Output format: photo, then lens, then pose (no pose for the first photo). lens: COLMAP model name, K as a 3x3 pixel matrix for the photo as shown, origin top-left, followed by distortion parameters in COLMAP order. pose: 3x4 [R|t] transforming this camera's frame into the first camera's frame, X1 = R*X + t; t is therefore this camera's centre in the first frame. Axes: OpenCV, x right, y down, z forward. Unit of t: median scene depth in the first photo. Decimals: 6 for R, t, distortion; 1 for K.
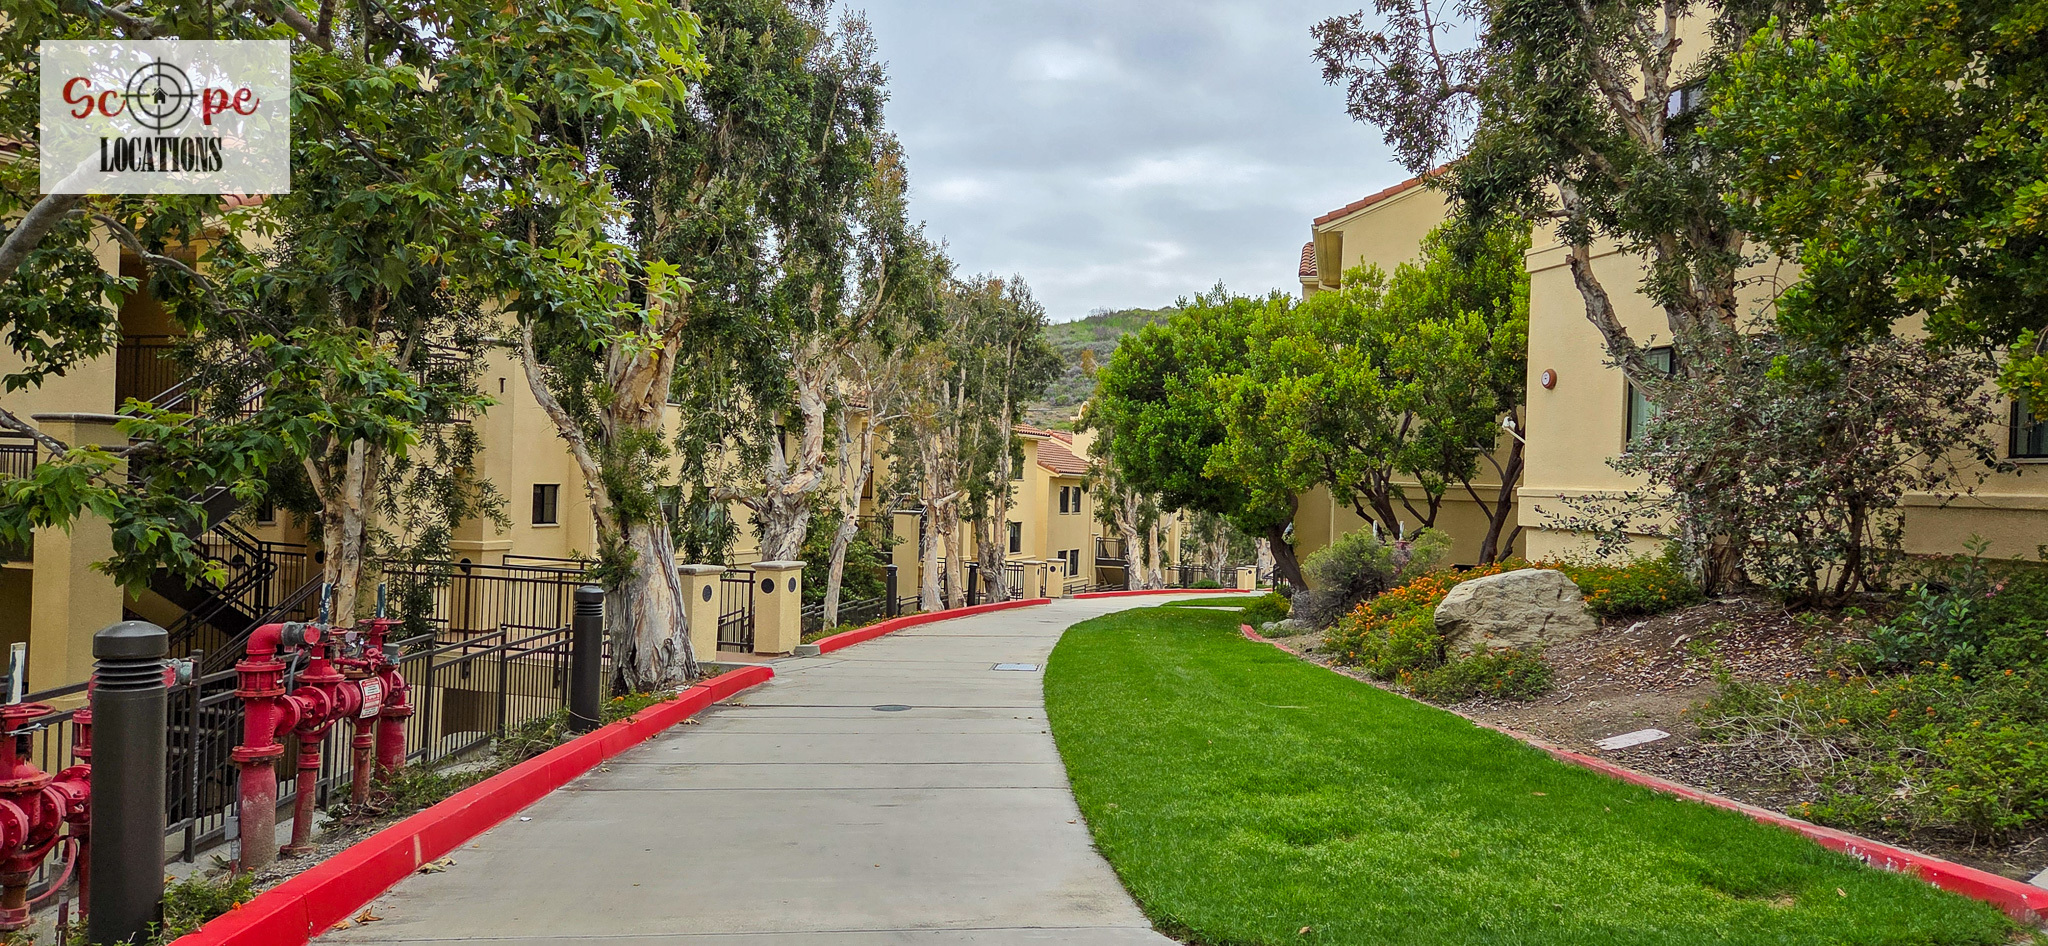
lens RADIAL K [[1455.5, 0, 1024.6], [0, 1455.5, 526.0], [0, 0, 1]] dist [0.090599, -0.094515]
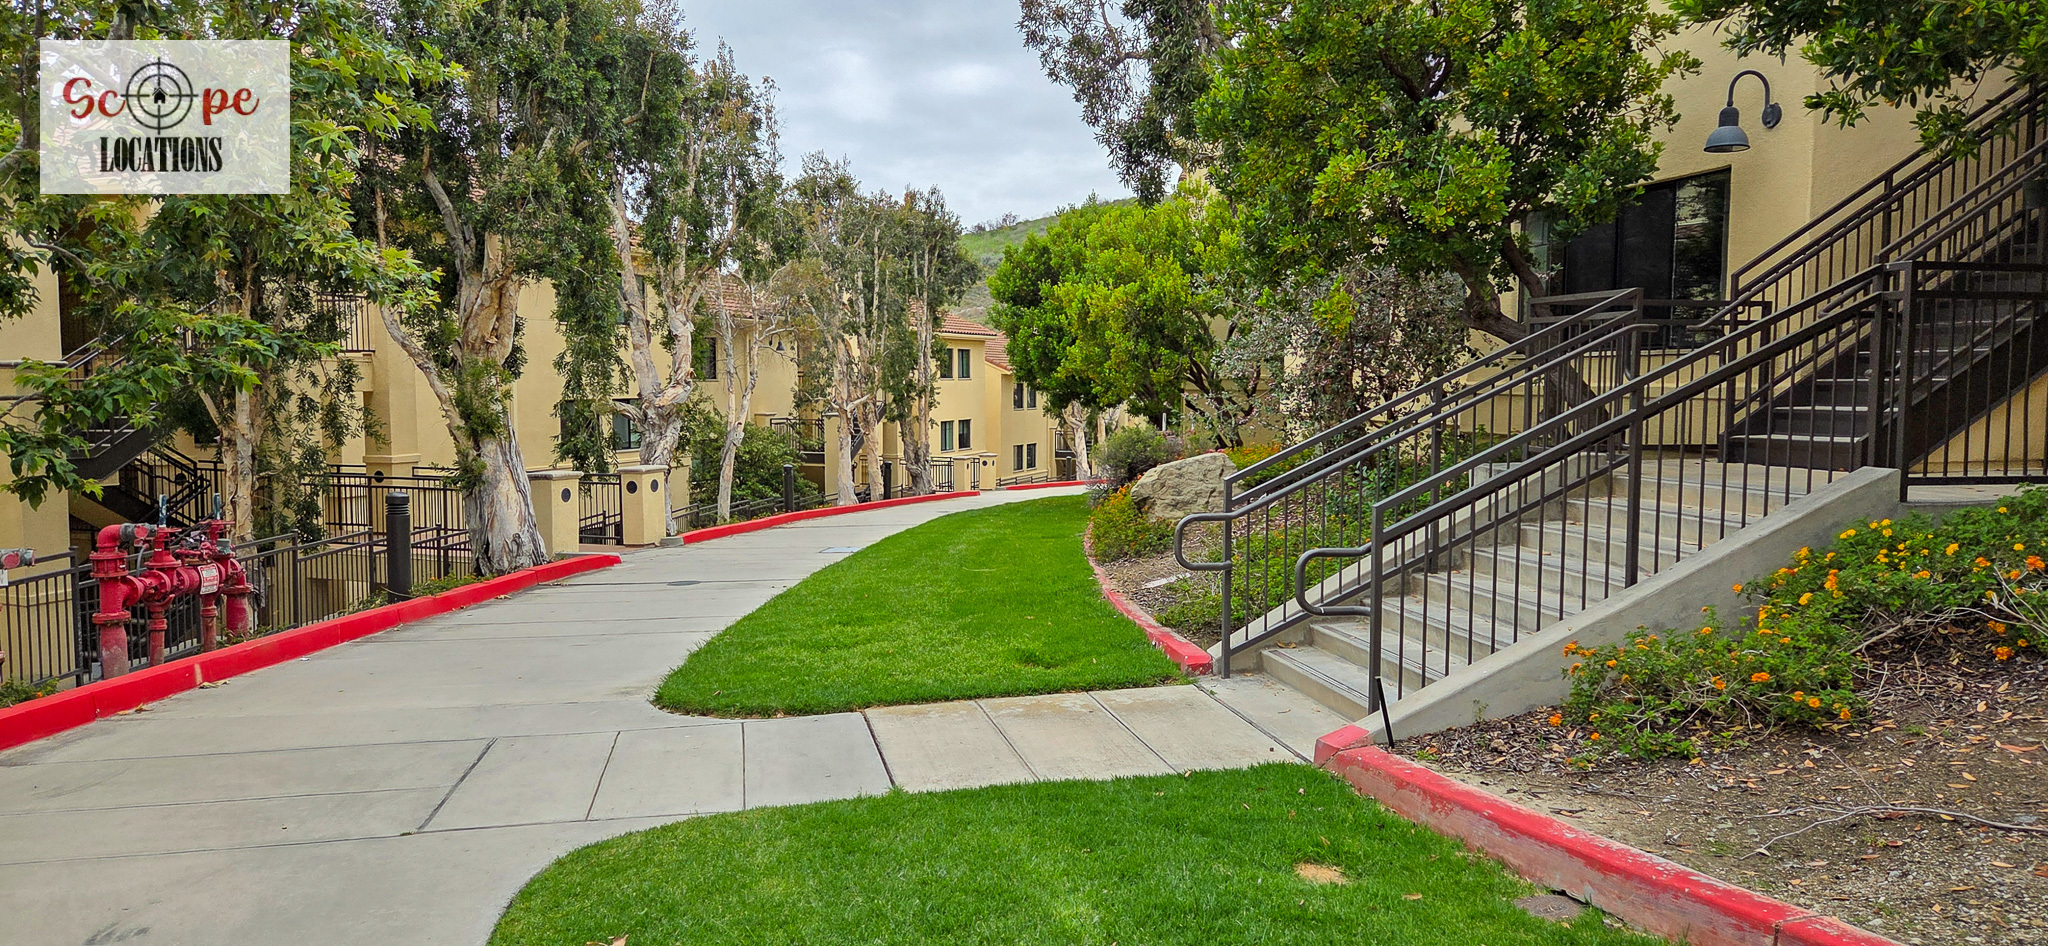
lens RADIAL K [[1455.5, 0, 1024.6], [0, 1455.5, 526.0], [0, 0, 1]] dist [0.090599, -0.094515]
pose [[0.999334, -0.031530, -0.018359, 0.182550], [0.032786, 0.996819, 0.072648, -0.002928], [0.016010, -0.073201, 0.997189, -0.184368]]
